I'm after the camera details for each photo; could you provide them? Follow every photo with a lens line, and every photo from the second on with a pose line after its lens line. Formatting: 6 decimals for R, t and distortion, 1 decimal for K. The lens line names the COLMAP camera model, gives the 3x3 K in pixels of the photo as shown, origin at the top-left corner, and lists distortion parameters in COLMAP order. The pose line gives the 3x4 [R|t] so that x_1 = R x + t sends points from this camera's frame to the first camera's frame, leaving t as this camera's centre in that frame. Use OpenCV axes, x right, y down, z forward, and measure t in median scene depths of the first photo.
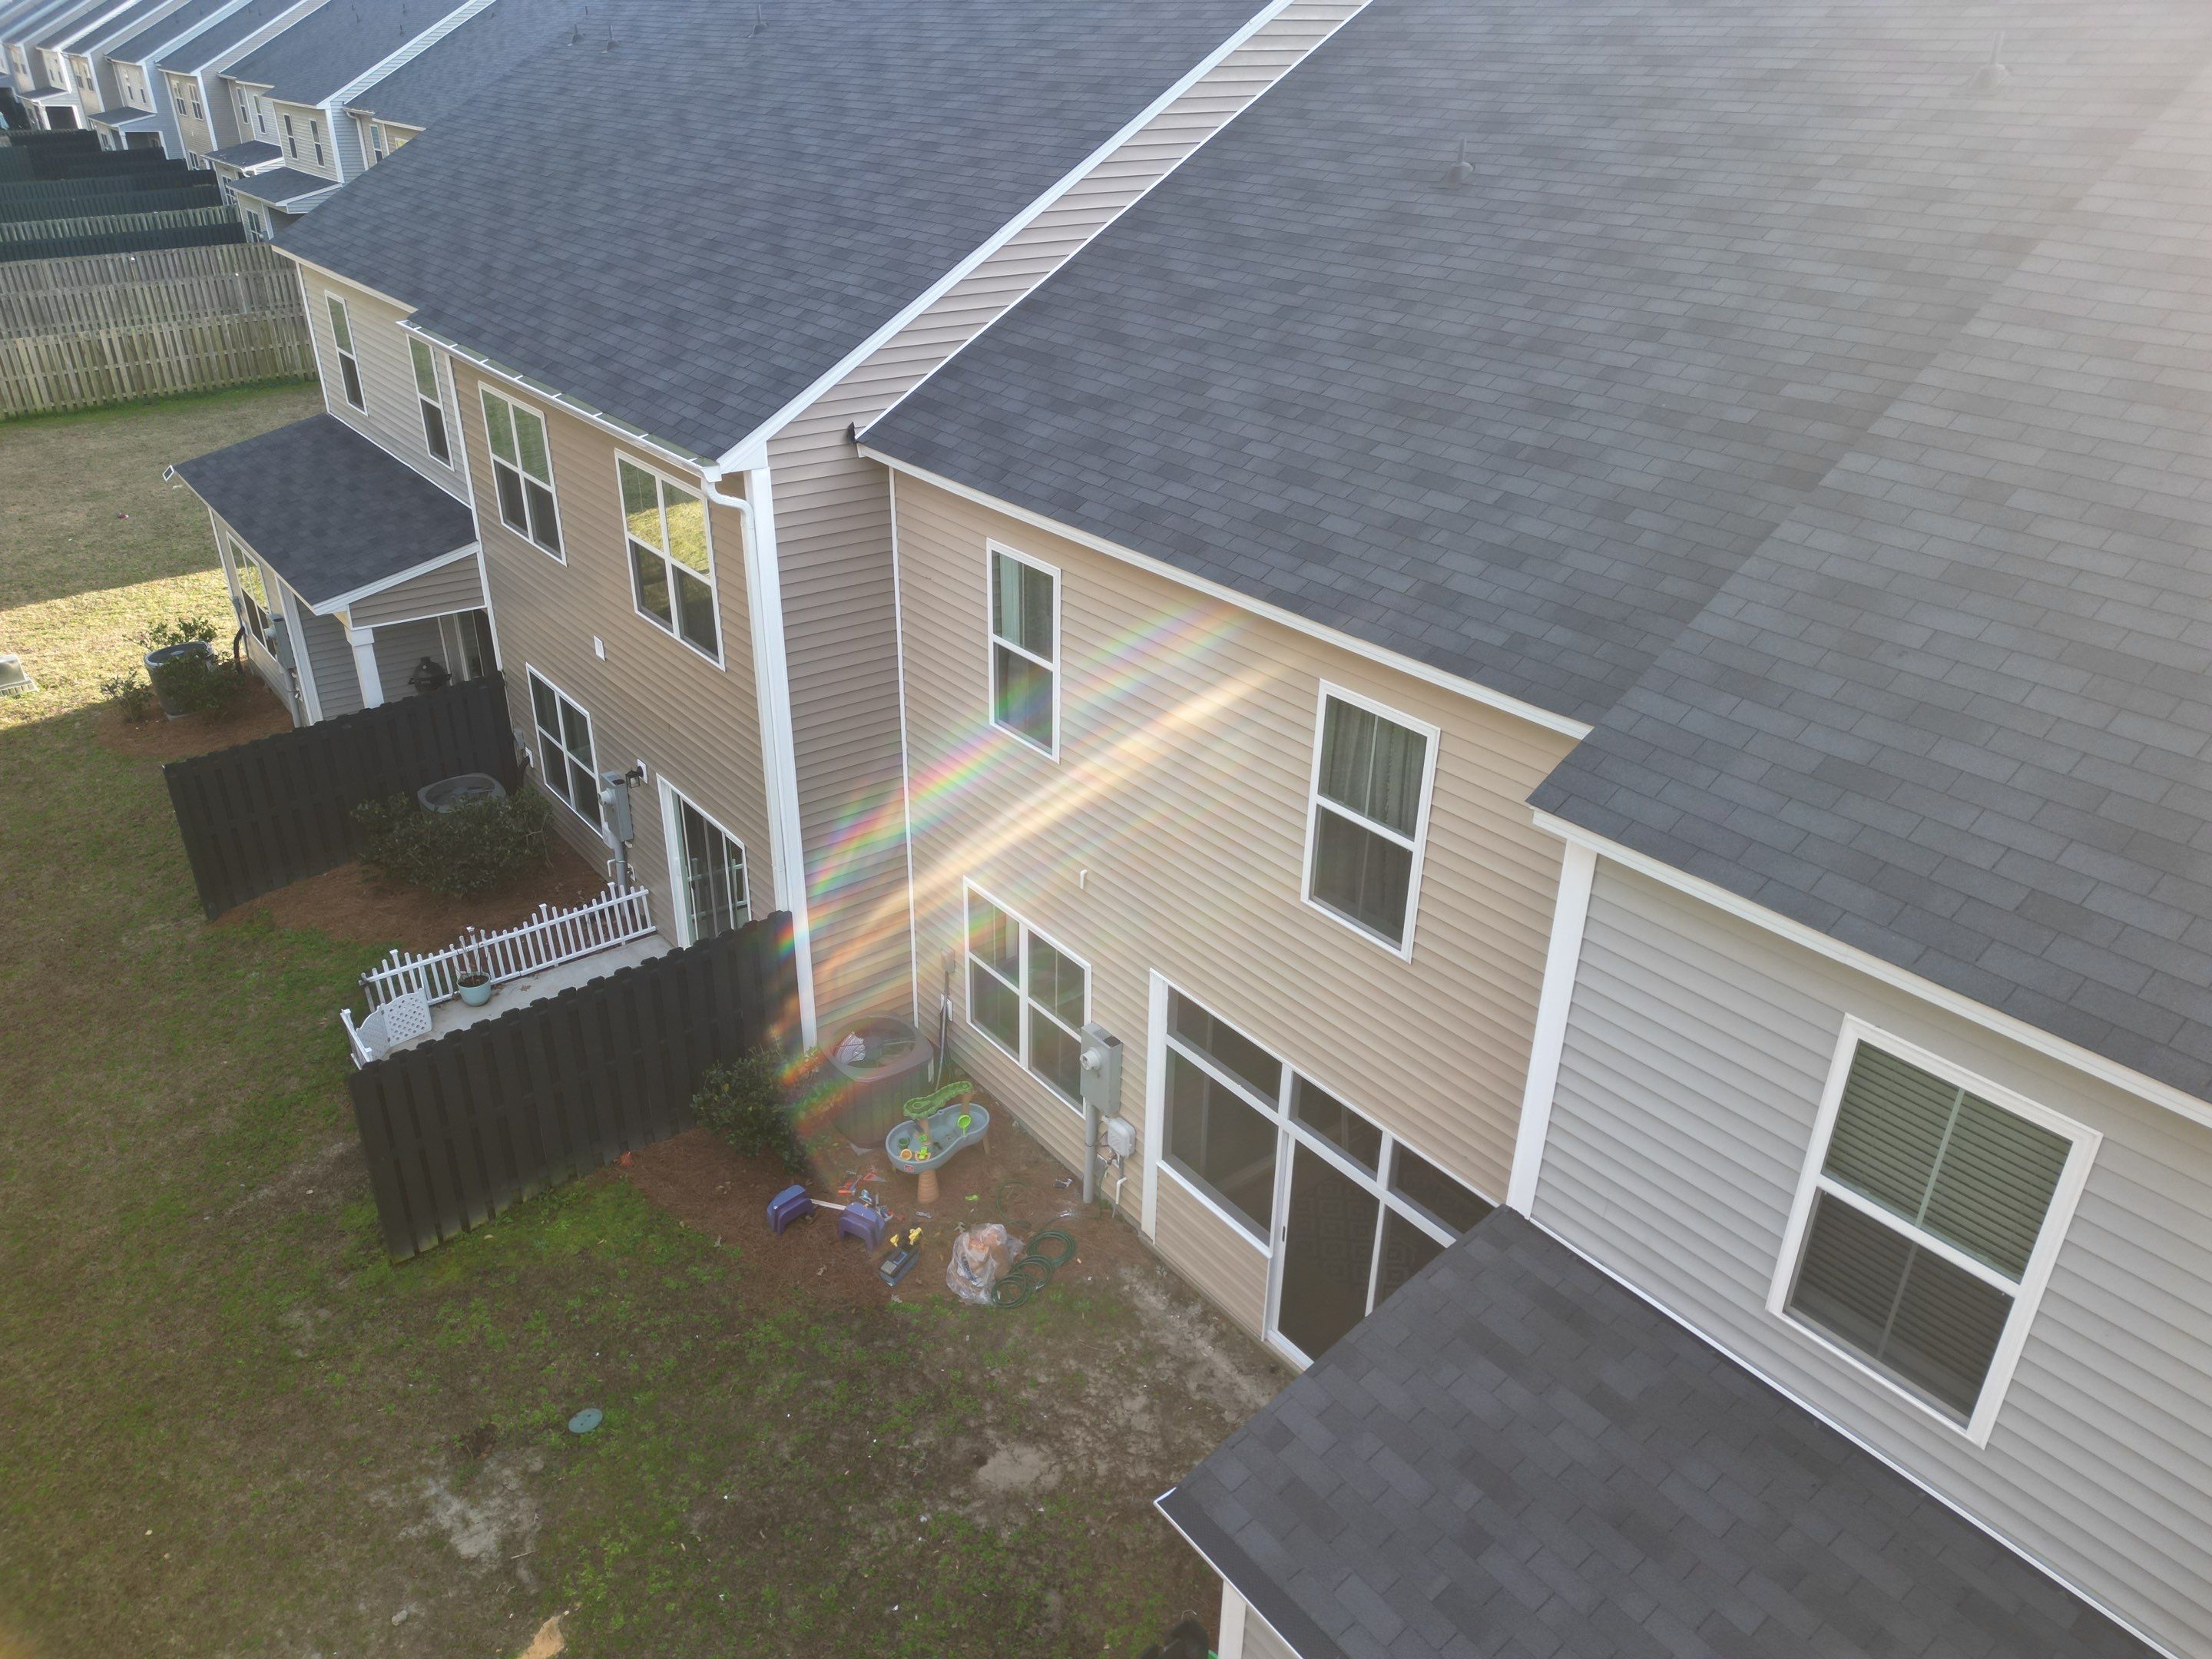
lens RADIAL K [[1537.3, 0, 1097.0], [0, 1537.3, 820.9], [0, 0, 1]] dist [0.066187, -0.048198]
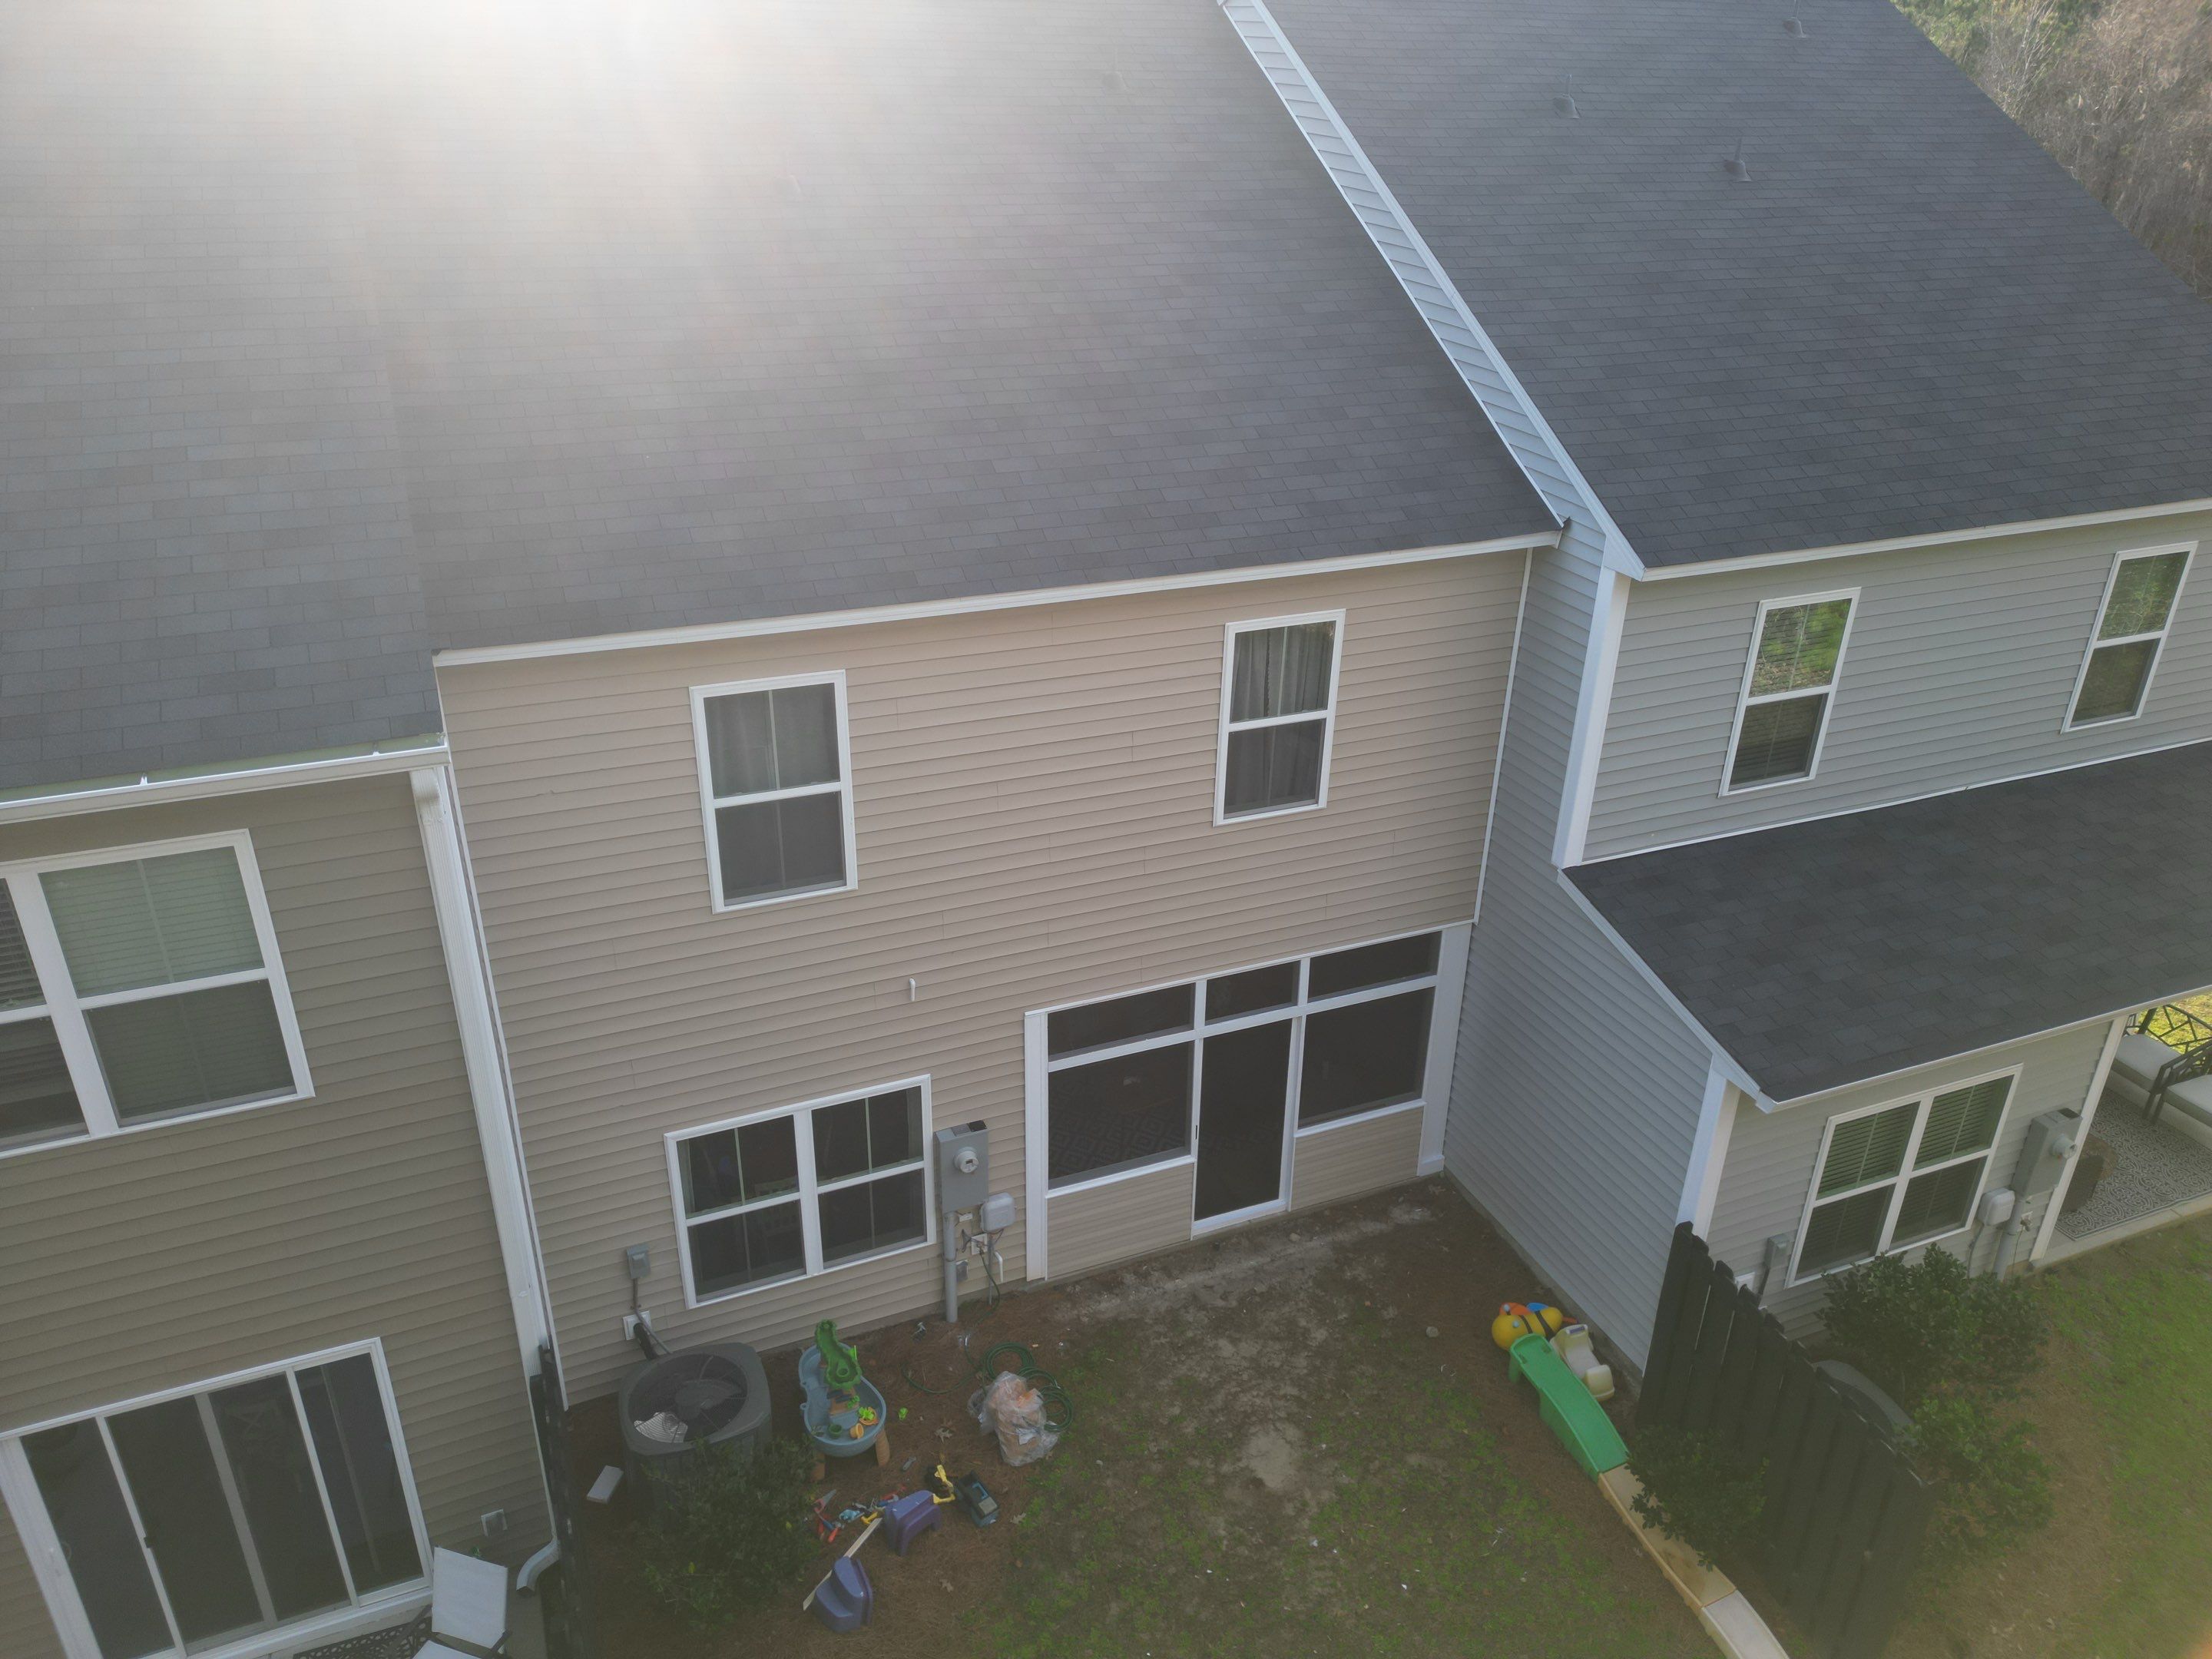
lens RADIAL K [[1537.3, 0, 1105.3], [0, 1537.3, 829.0], [0, 0, 1]] dist [0.066187, -0.048198]
pose [[0.269663, -0.438856, 0.857139, -0.766371], [0.426927, 0.852338, 0.302083, -0.287746], [-0.863142, 0.284475, 0.417204, 0.542610]]
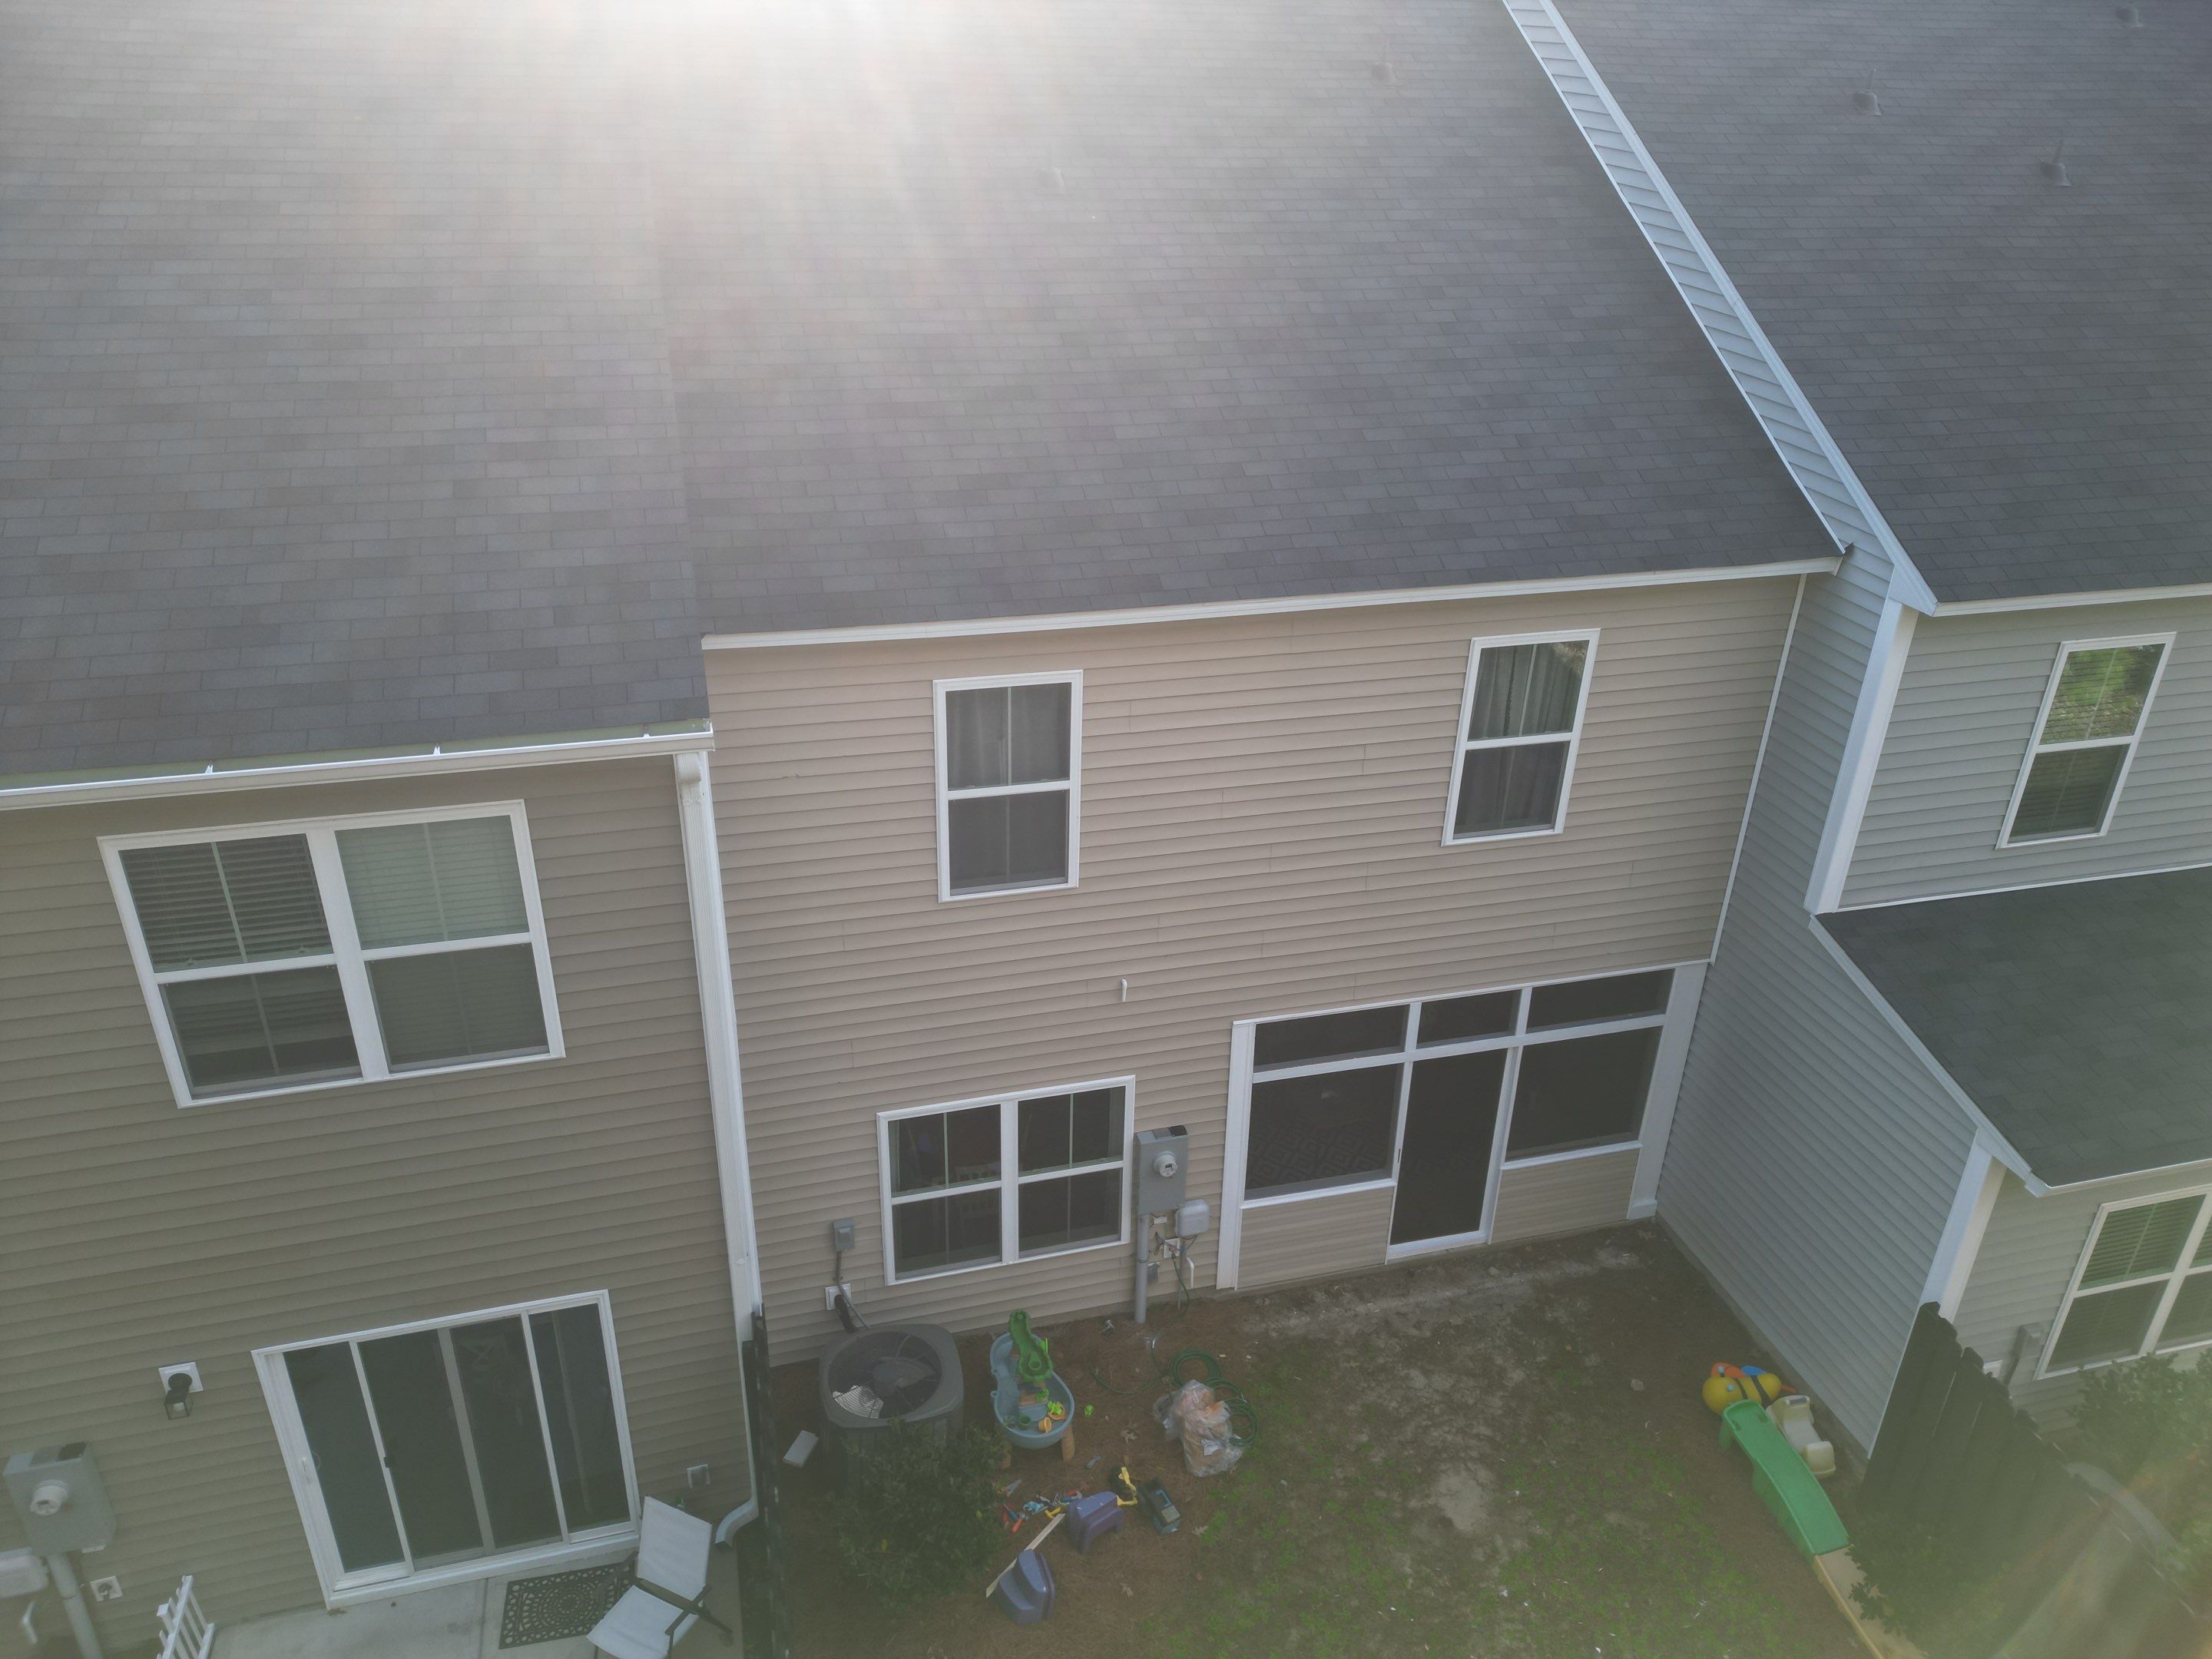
lens RADIAL K [[1537.3, 0, 1112.5], [0, 1537.3, 829.8], [0, 0, 1]] dist [0.066187, -0.048198]
pose [[0.391375, -0.426555, 0.815400, -0.759909], [0.403777, 0.875829, 0.264362, -0.307464], [-0.826916, 0.225775, 0.515011, 0.567113]]
